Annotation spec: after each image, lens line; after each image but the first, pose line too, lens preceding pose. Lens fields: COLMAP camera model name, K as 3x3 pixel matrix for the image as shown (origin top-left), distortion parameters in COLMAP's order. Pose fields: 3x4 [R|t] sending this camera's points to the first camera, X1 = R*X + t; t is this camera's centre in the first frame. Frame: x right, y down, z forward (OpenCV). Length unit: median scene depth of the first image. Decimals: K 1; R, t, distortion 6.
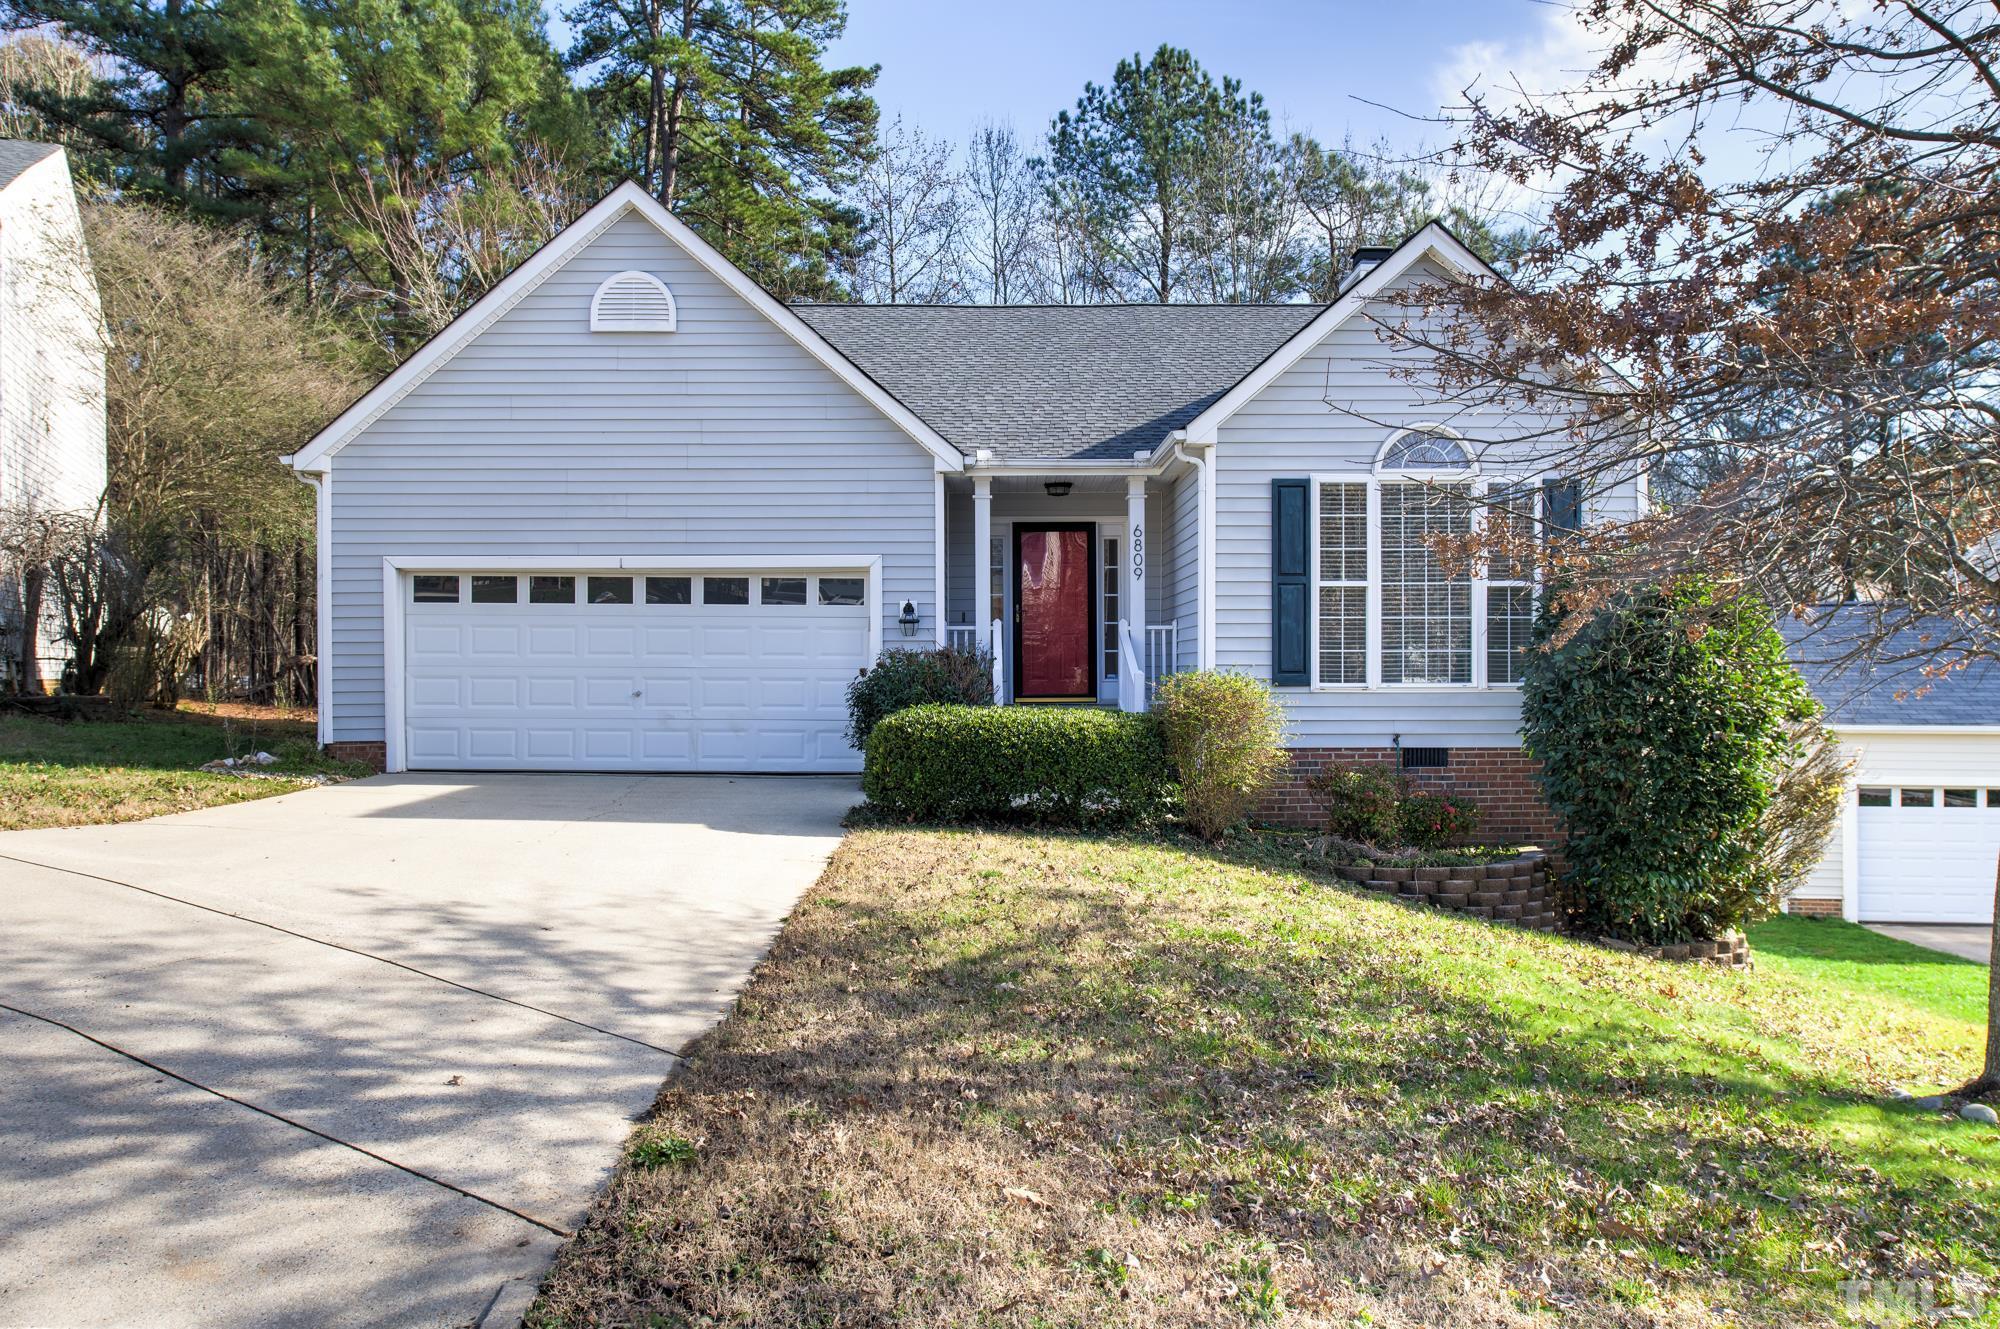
lens RADIAL K [[1094.5, 0, 1000.0], [0, 1094.5, 664.5], [0, 0, 1]] dist [-0.000586, -0.000275]
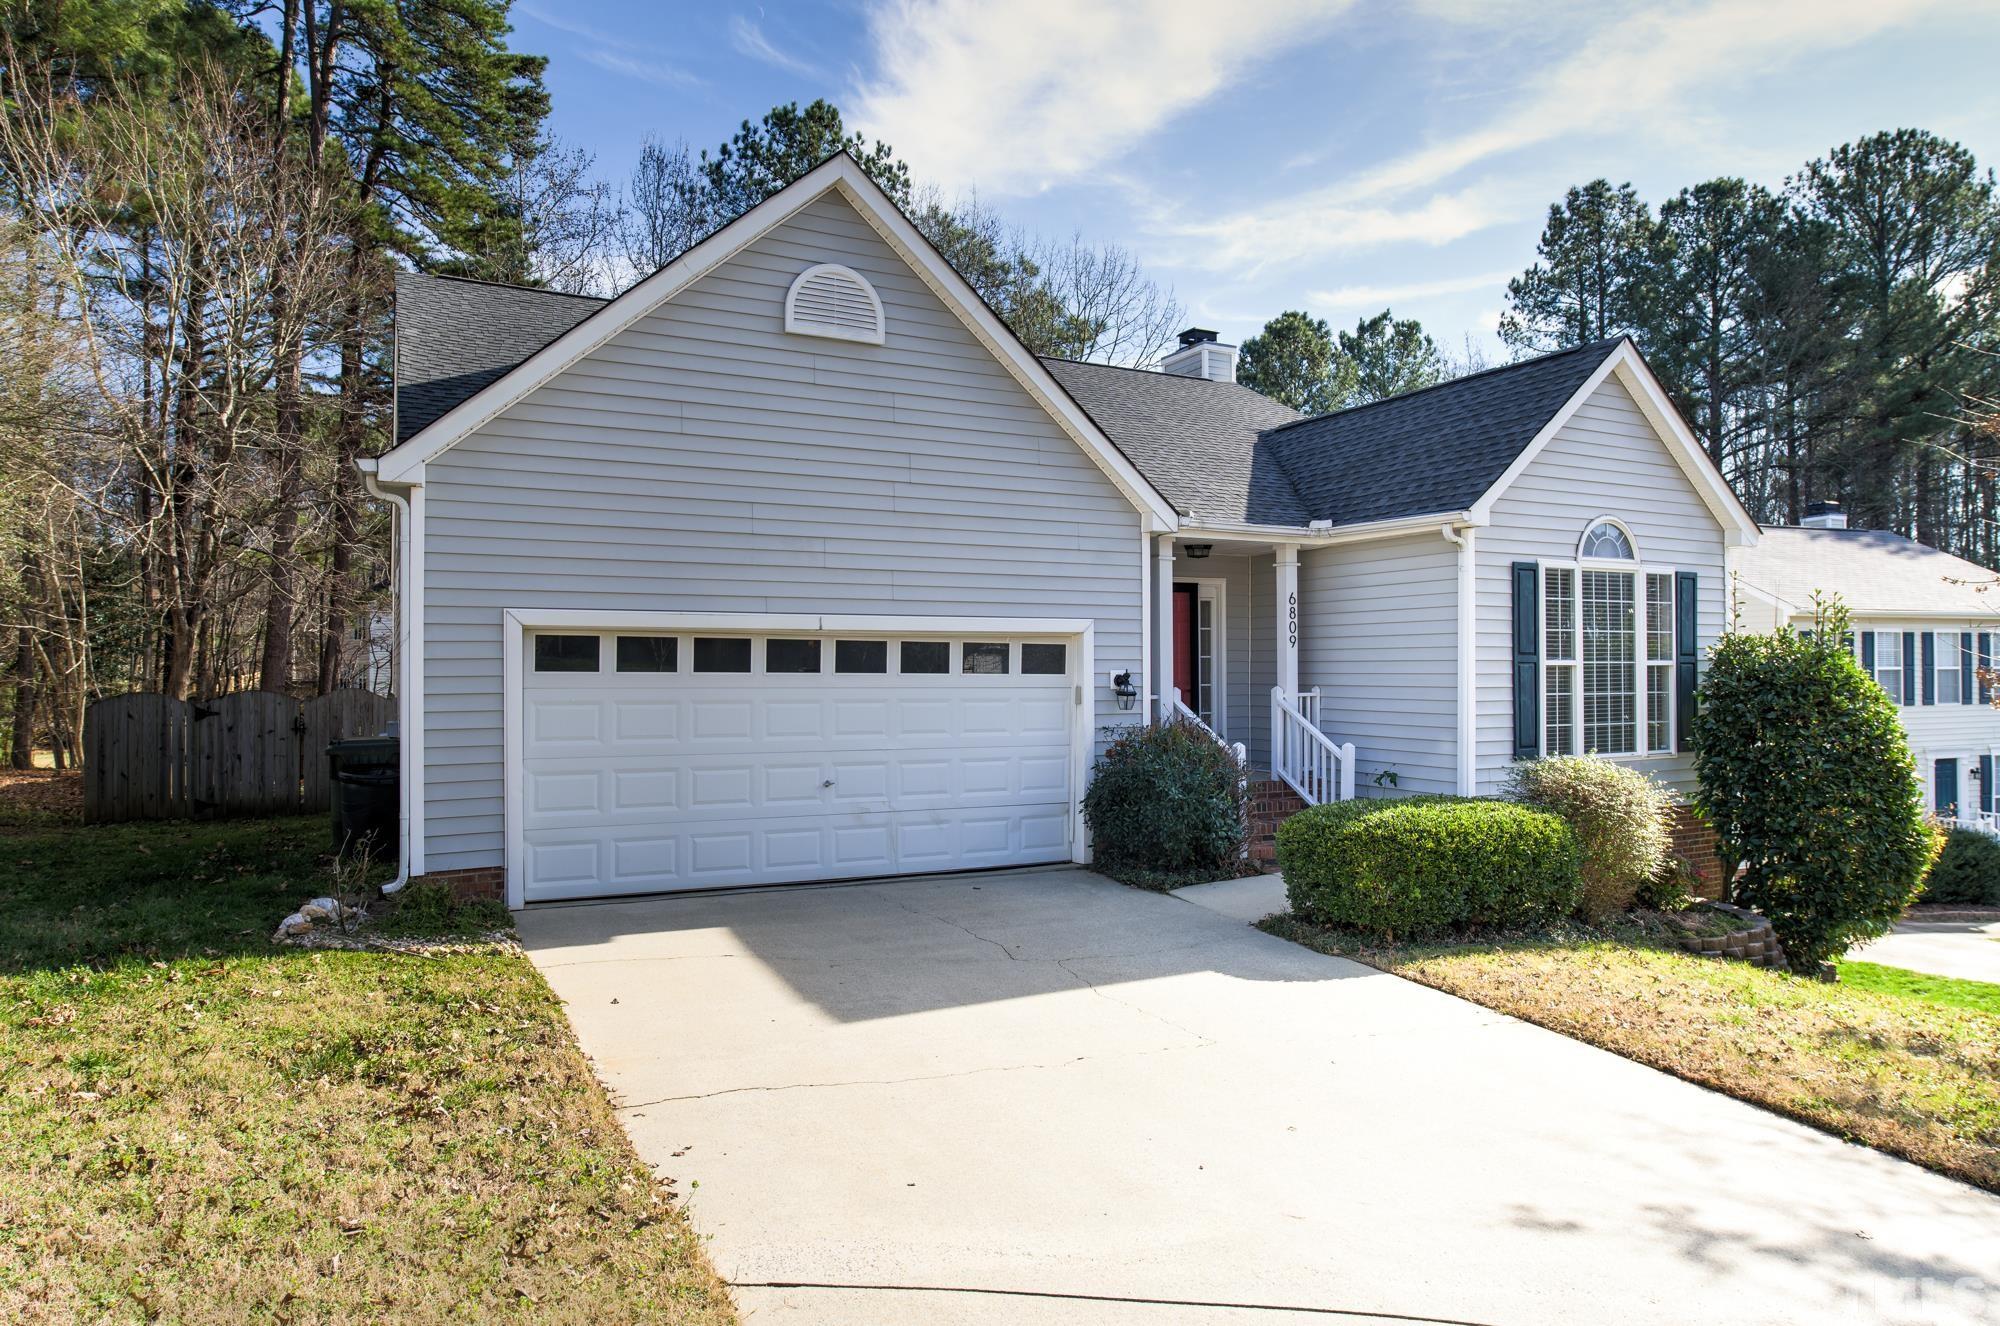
lens RADIAL K [[1014.2, 0, 1011.3], [0, 1014.2, 665.8], [0, 0, 1]] dist [-0.001607, -0.000448]
pose [[0.927162, 0.005230, 0.374623, -0.494161], [-0.000804, 0.999928, -0.011971, -0.052575], [-0.374659, 0.010798, 0.927100, 0.255181]]
